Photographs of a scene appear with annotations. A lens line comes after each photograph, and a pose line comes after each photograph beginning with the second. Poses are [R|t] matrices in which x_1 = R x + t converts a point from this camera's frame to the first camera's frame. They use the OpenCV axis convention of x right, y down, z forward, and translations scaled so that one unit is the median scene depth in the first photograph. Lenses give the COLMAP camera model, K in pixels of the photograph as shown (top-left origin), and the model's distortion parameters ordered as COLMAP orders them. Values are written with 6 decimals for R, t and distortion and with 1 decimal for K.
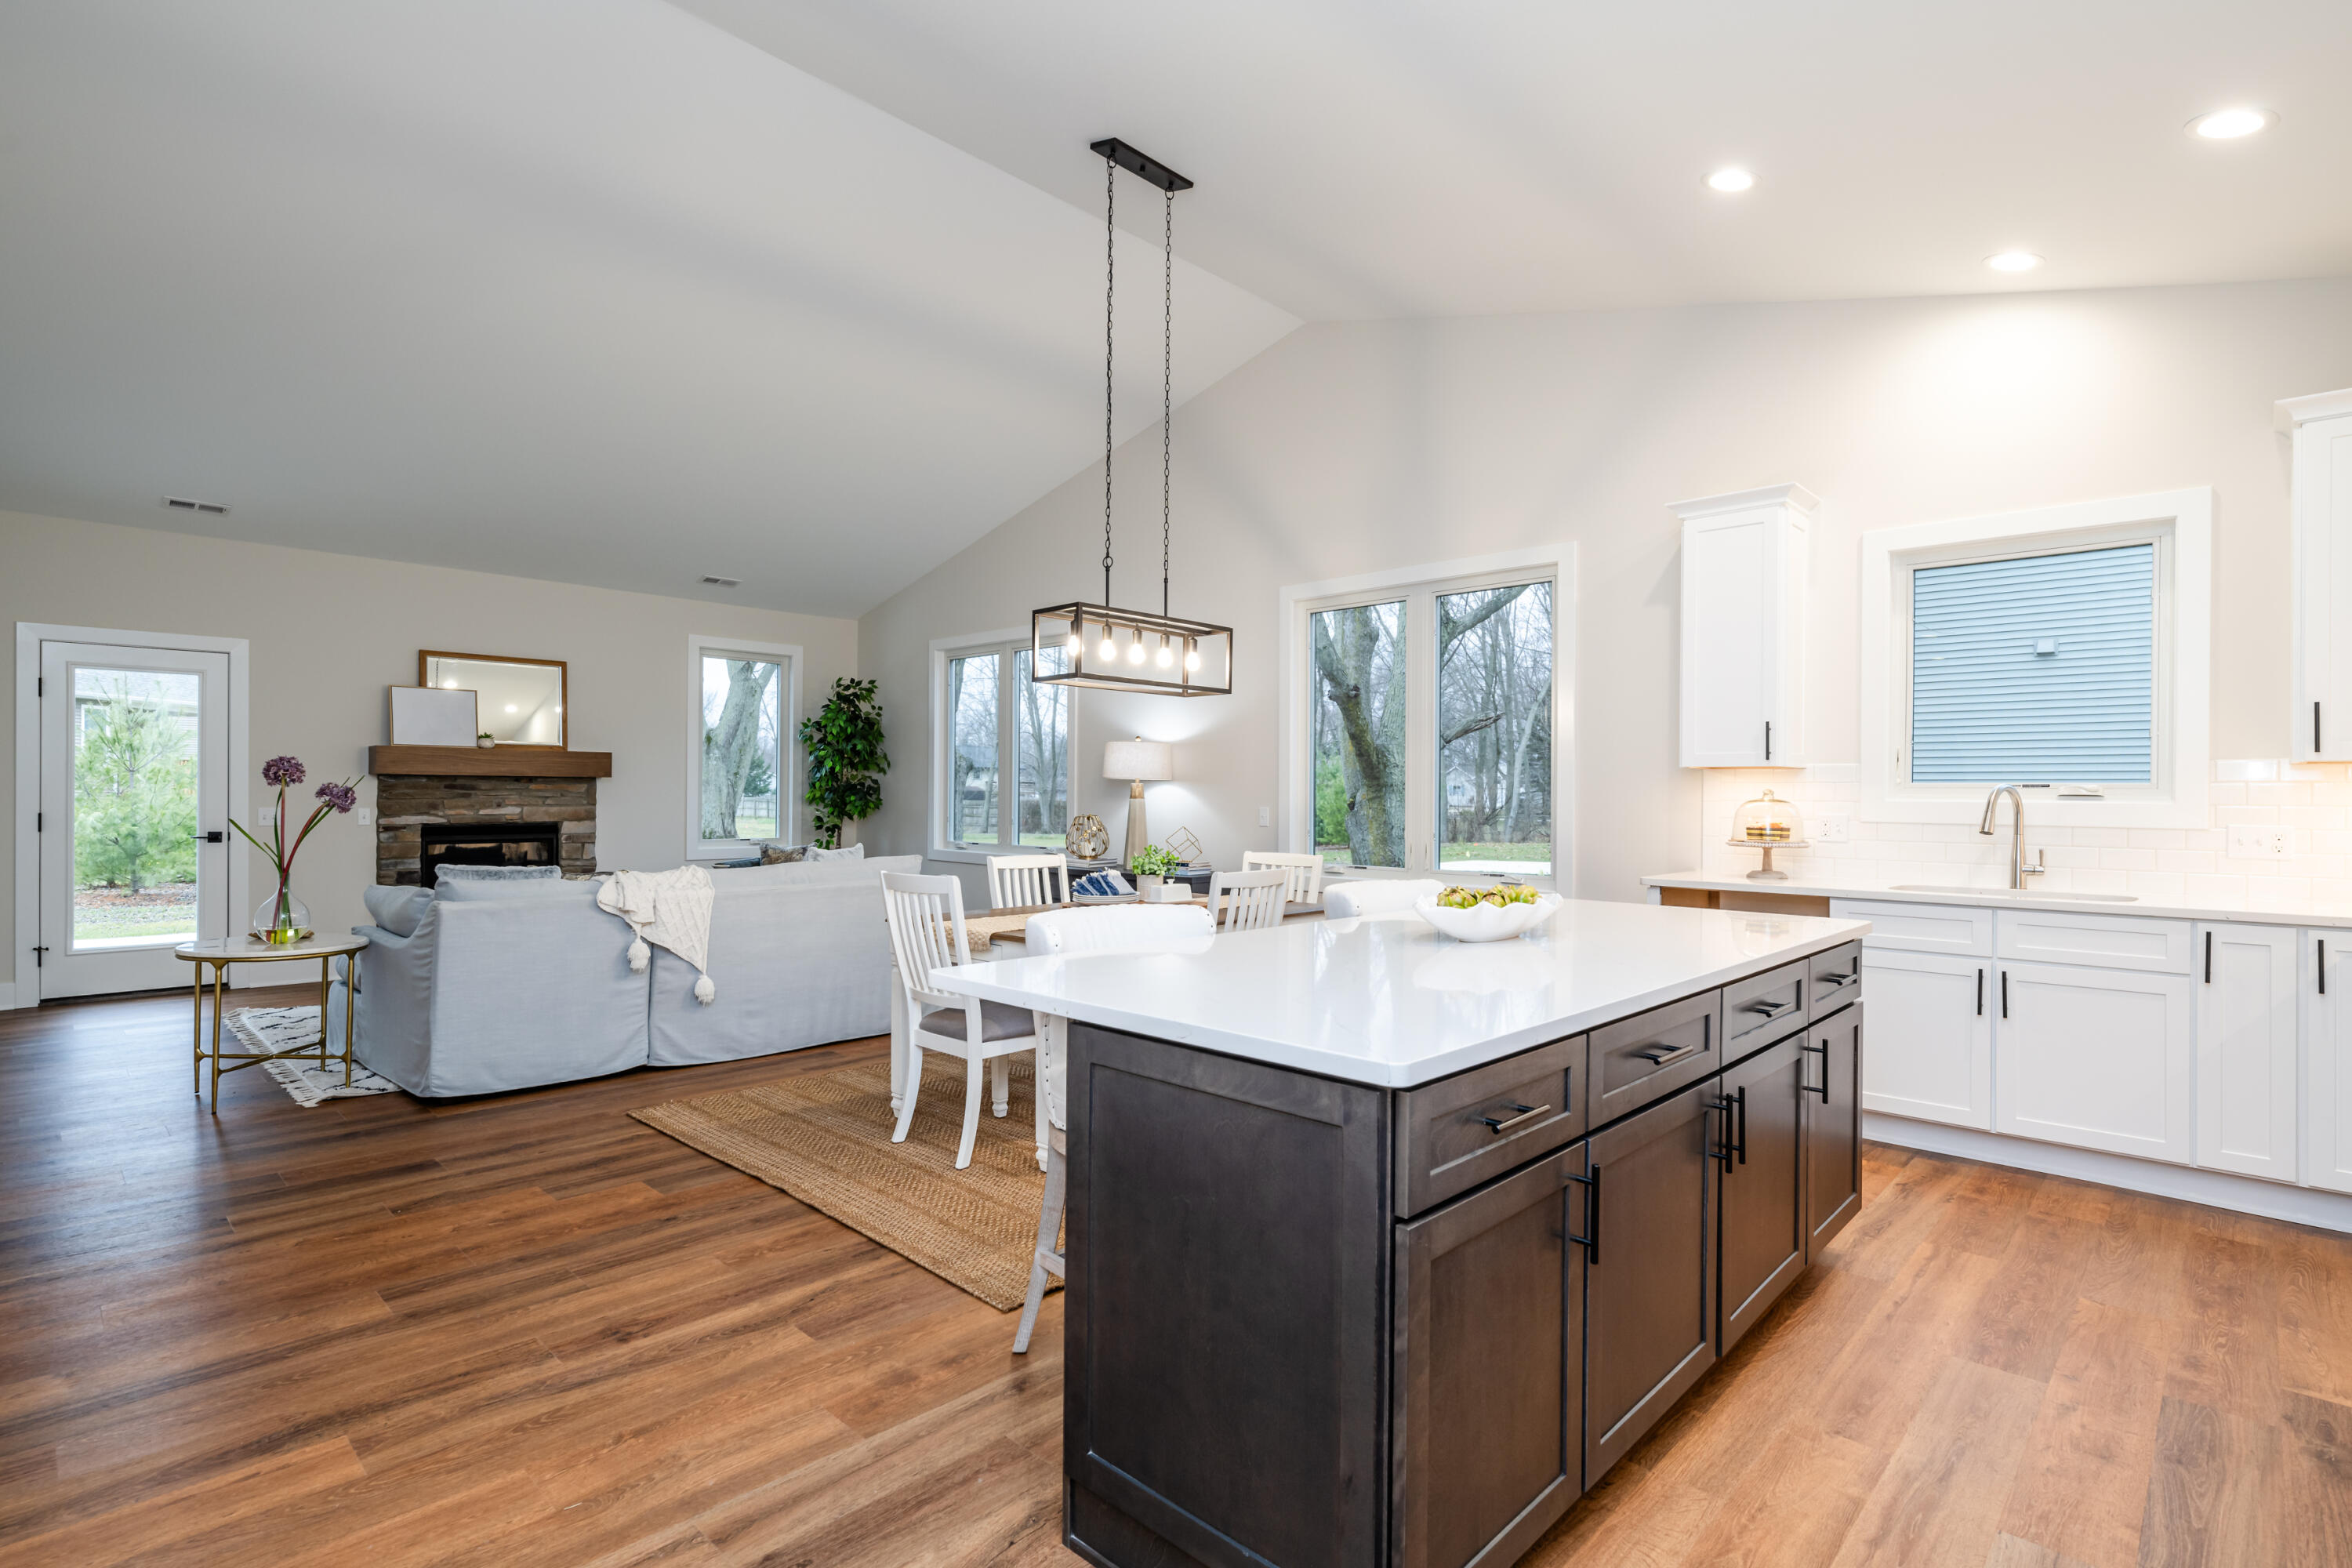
lens RADIAL K [[1133.8, 0, 1172.2], [0, 1133.8, 795.9], [0, 0, 1]] dist [-0.002428, -0.000536]
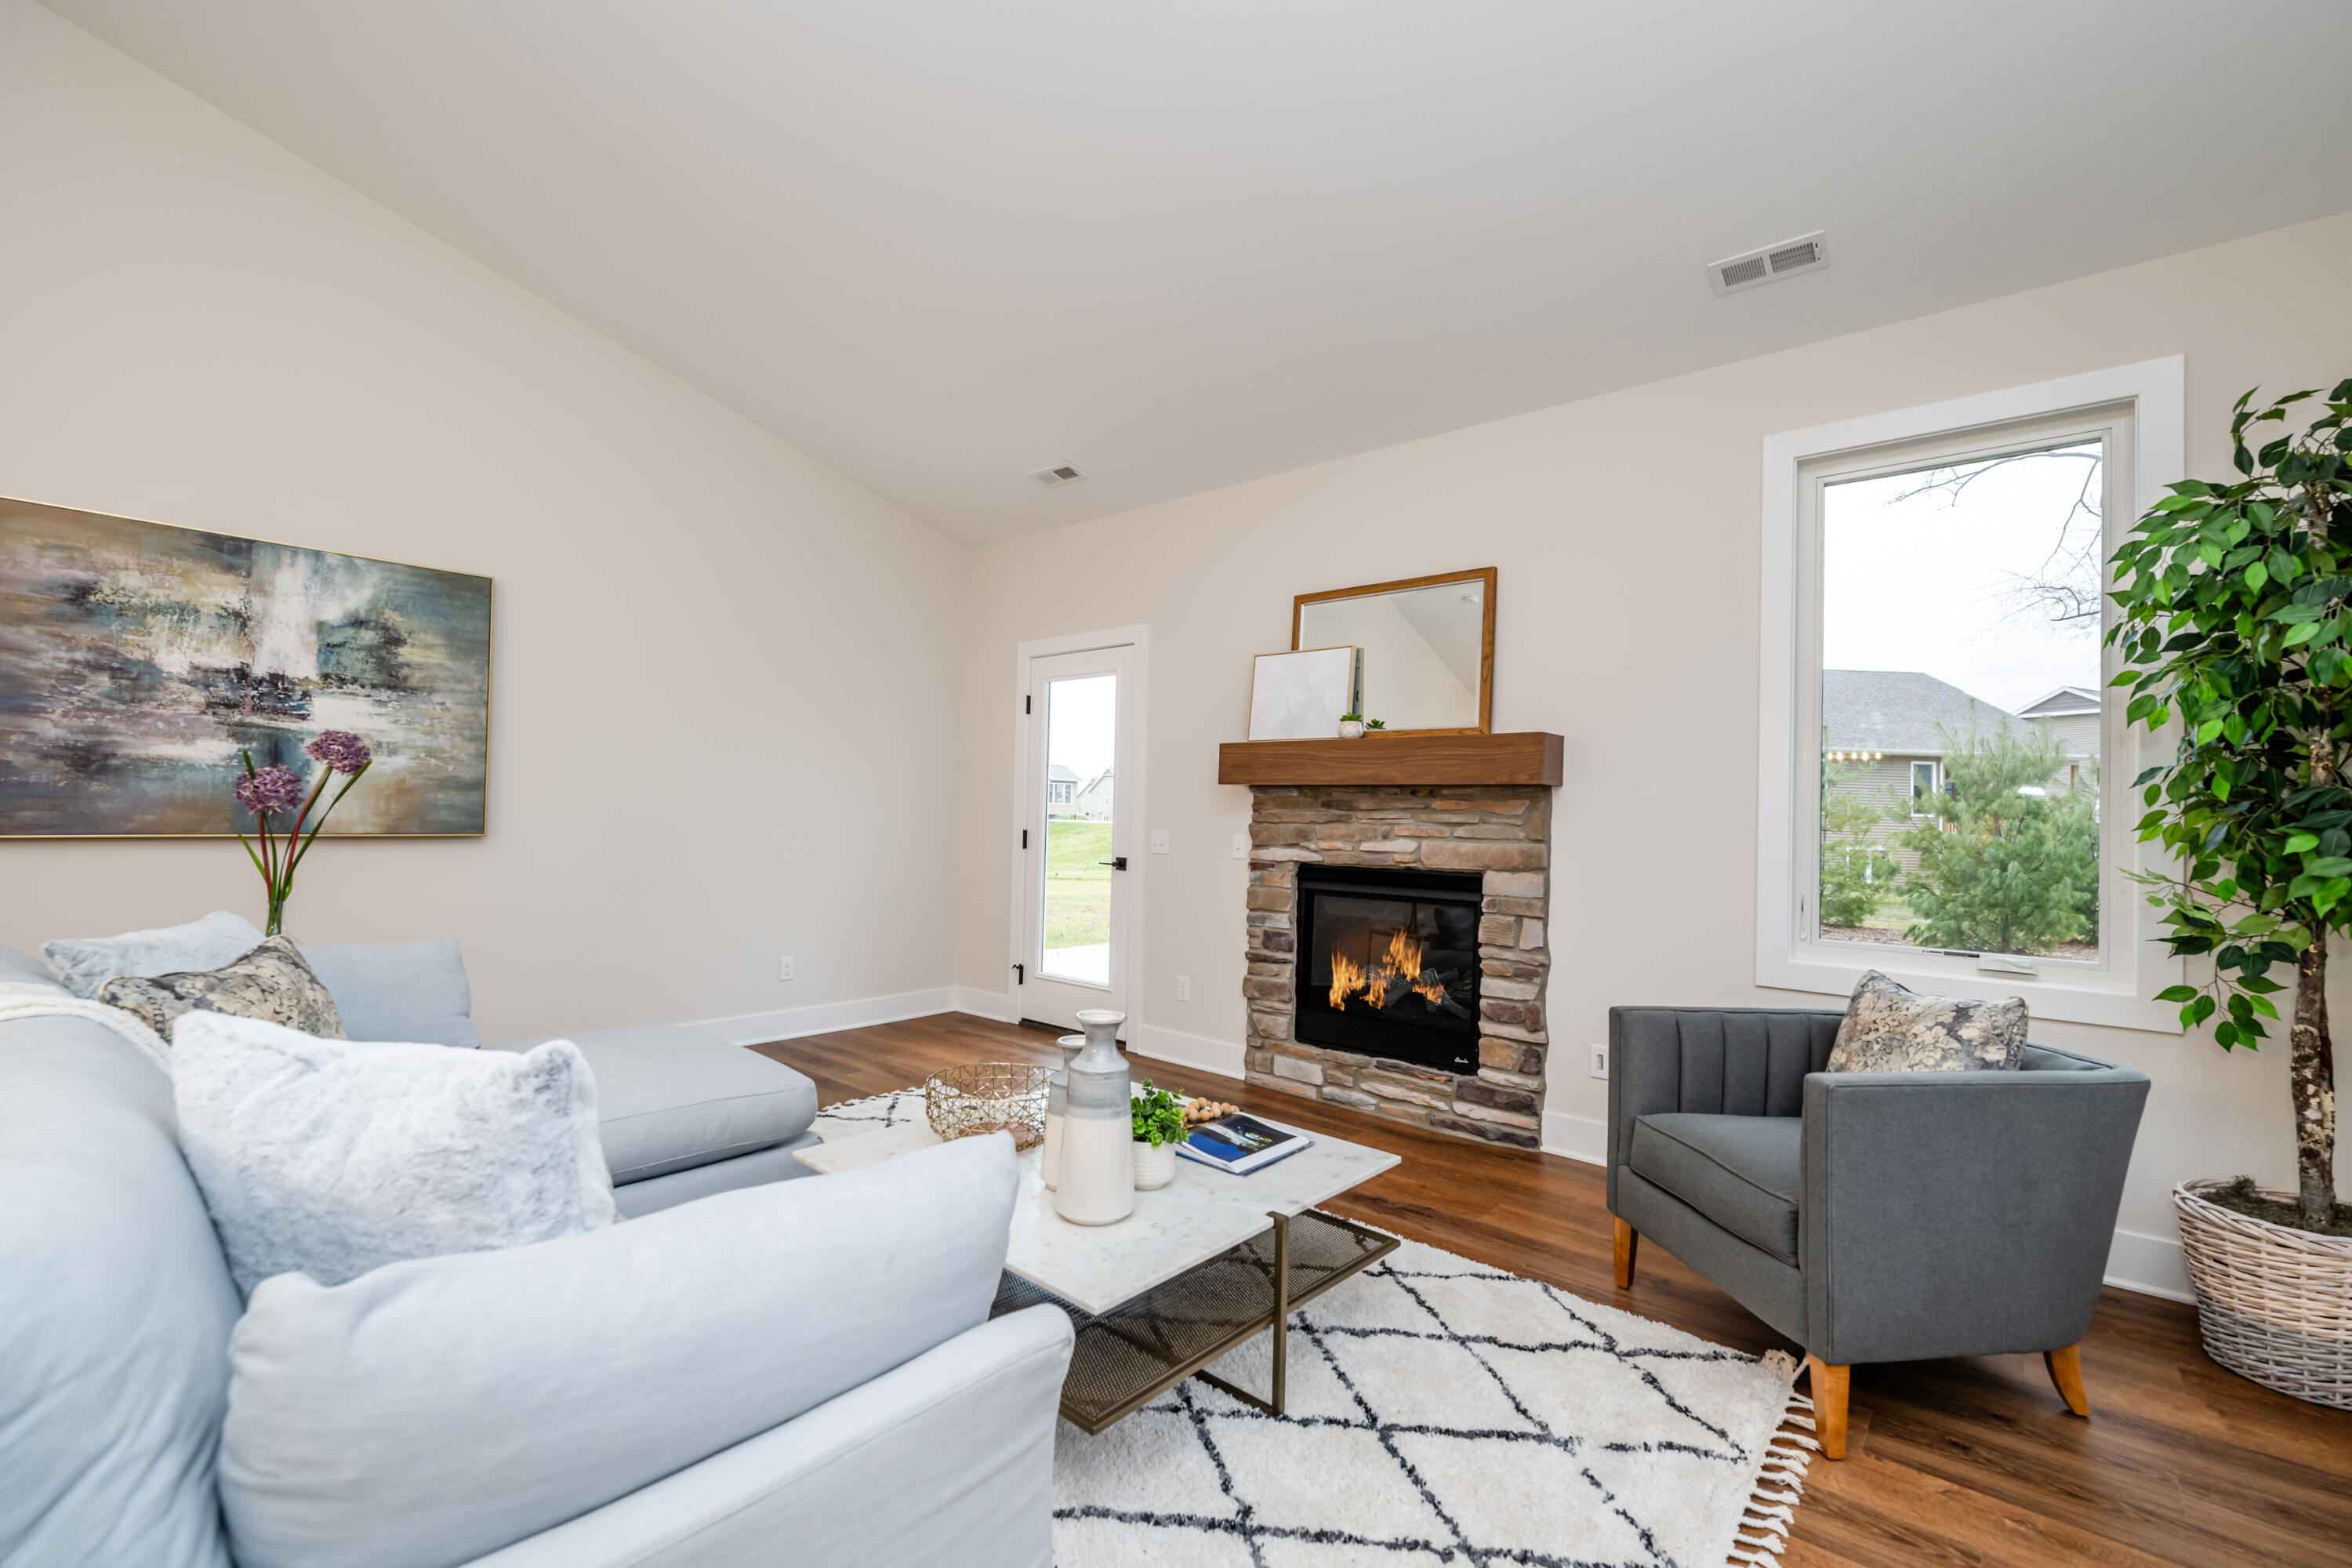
lens RADIAL K [[981.1, 0, 1167.0], [0, 981.1, 793.8], [0, 0, 1]] dist [-0.004447, 0.000761]
pose [[0.060151, -0.028464, -0.997783, -0.166308], [-0.025482, 0.999224, -0.030042, 0.007858], [0.997864, 0.027233, 0.059379, 1.491584]]
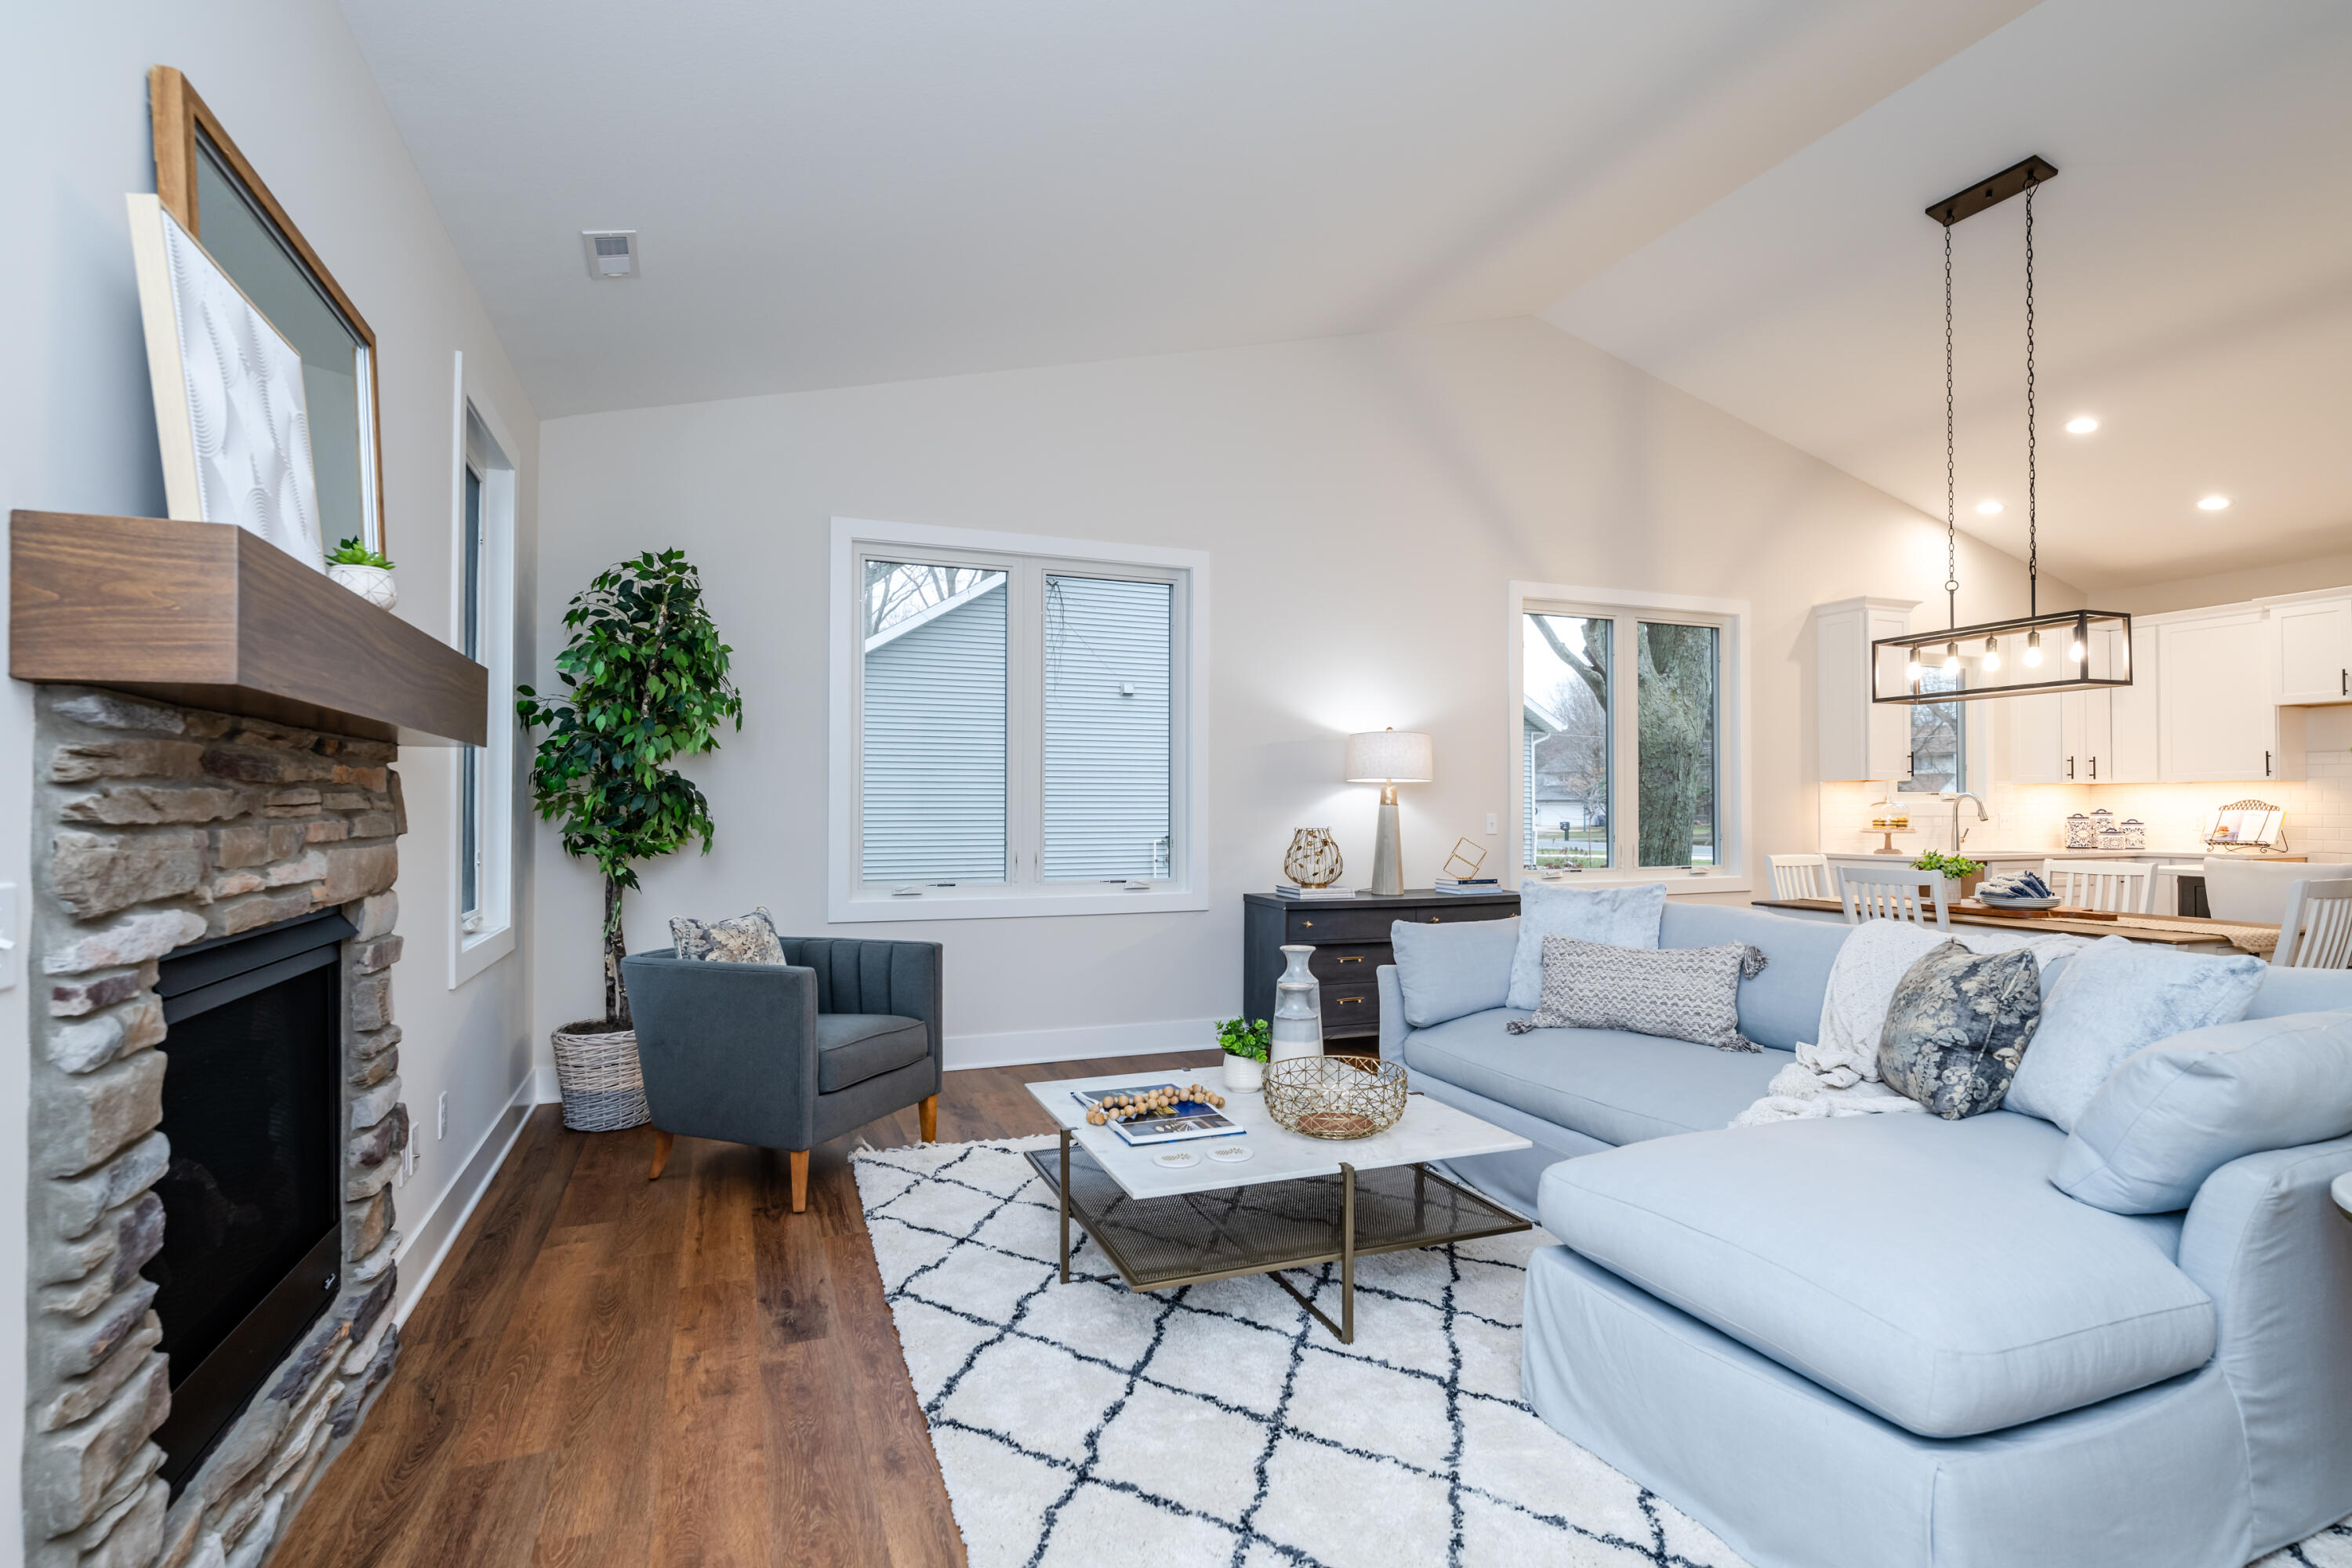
lens RADIAL K [[1133.8, 0, 1162.2], [0, 1133.8, 807.1], [0, 0, 1]] dist [-0.002428, -0.000536]
pose [[0.420110, -0.006739, 0.907448, -1.290406], [0.003475, 0.999977, 0.005818, -0.002279], [-0.907467, 0.000709, 0.420124, 1.262954]]
